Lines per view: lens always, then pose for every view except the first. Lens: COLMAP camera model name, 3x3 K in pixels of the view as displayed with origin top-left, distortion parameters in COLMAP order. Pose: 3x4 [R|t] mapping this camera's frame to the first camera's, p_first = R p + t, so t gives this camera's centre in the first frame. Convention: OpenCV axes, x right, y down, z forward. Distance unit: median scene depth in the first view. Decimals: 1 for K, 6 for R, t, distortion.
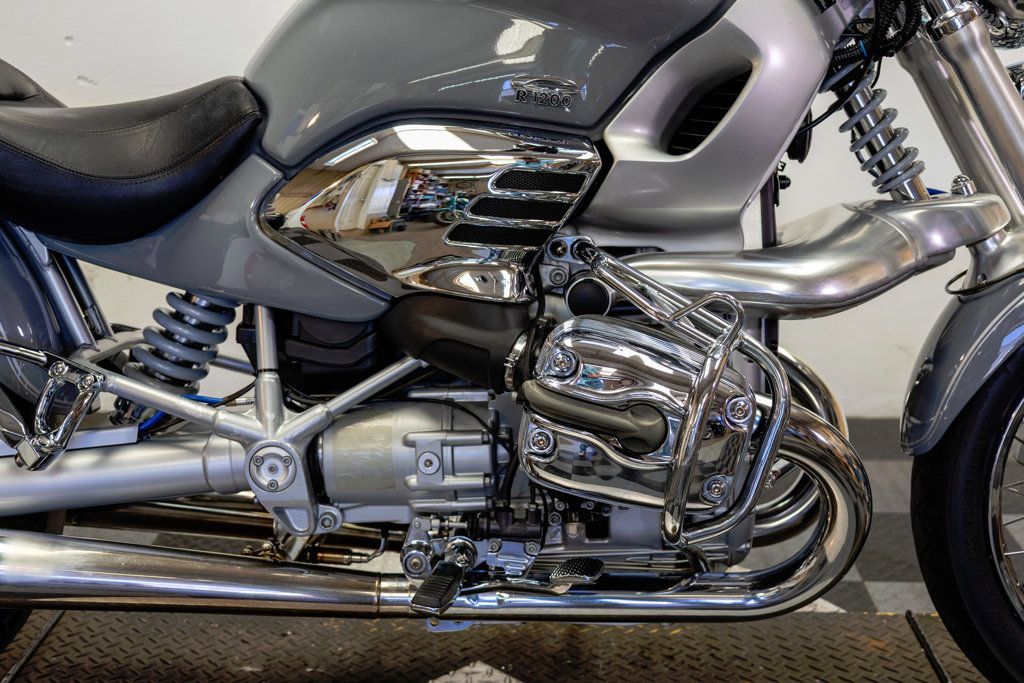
lens RADIAL K [[1500.7, 0, 512.0], [0, 1500.7, 341.5], [0, 0, 1]] dist [-0.002549, 0.067248]
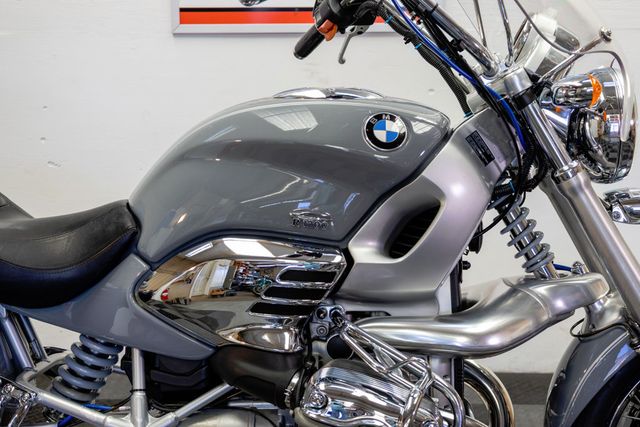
lens RADIAL K [[937.9, 0, 320.0], [0, 937.9, 213.5], [0, 0, 1]] dist [-0.002549, 0.067248]
pose [[0.999848, -0.000908, -0.017405, 0.046099], [-0.000419, 0.997101, -0.076091, -0.091320], [0.017424, 0.076086, 0.996949, 0.000011]]
